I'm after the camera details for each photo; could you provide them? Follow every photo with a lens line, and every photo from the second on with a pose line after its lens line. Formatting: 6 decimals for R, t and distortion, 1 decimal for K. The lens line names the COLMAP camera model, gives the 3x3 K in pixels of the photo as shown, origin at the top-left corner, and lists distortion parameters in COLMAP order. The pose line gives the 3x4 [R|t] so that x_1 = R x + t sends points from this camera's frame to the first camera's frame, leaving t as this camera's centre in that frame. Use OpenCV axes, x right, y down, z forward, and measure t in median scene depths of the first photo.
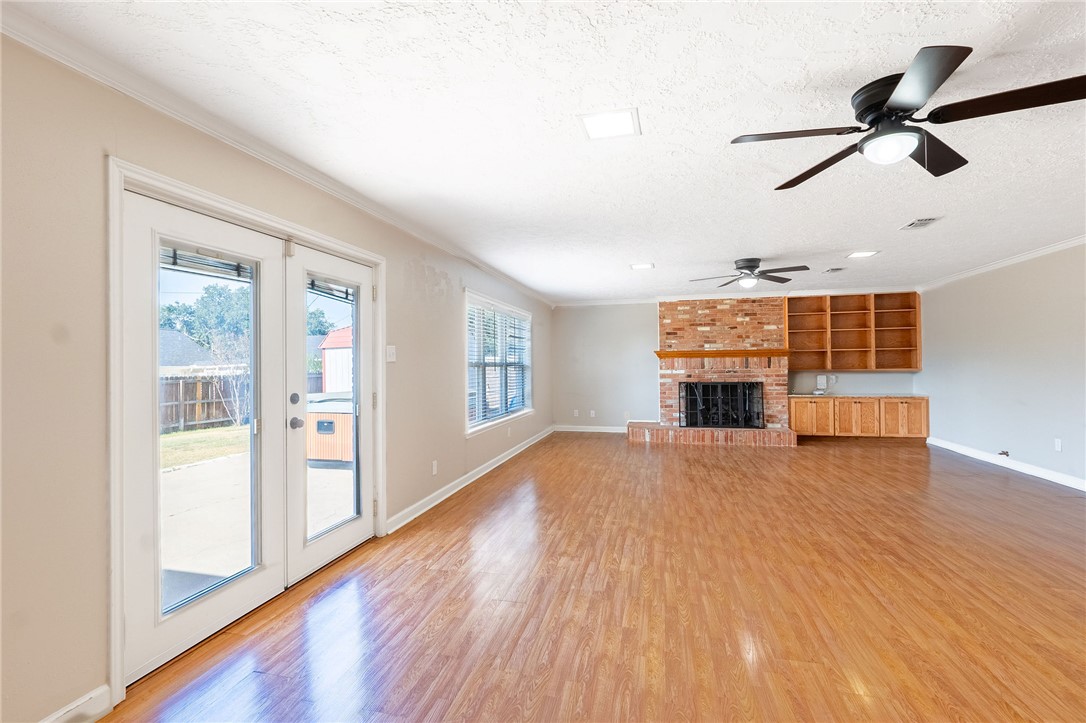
lens RADIAL K [[497.7, 0, 547.8], [0, 497.7, 360.5], [0, 0, 1]] dist [-0.006318, -0.001131]
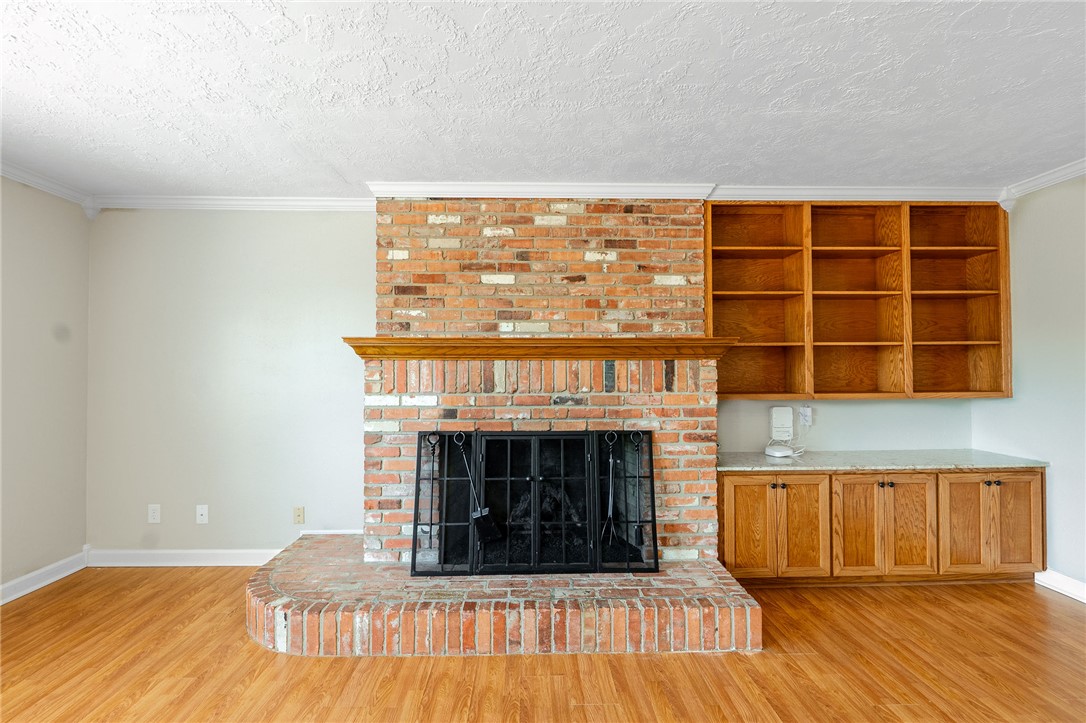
lens RADIAL K [[497.7, 0, 541.9], [0, 497.7, 359.4], [0, 0, 1]] dist [-0.006318, -0.001131]
pose [[0.966300, 0.011009, 0.257183, 0.260140], [-0.010366, 0.999939, -0.003856, -0.005039], [-0.257210, 0.001060, 0.966355, 0.664787]]
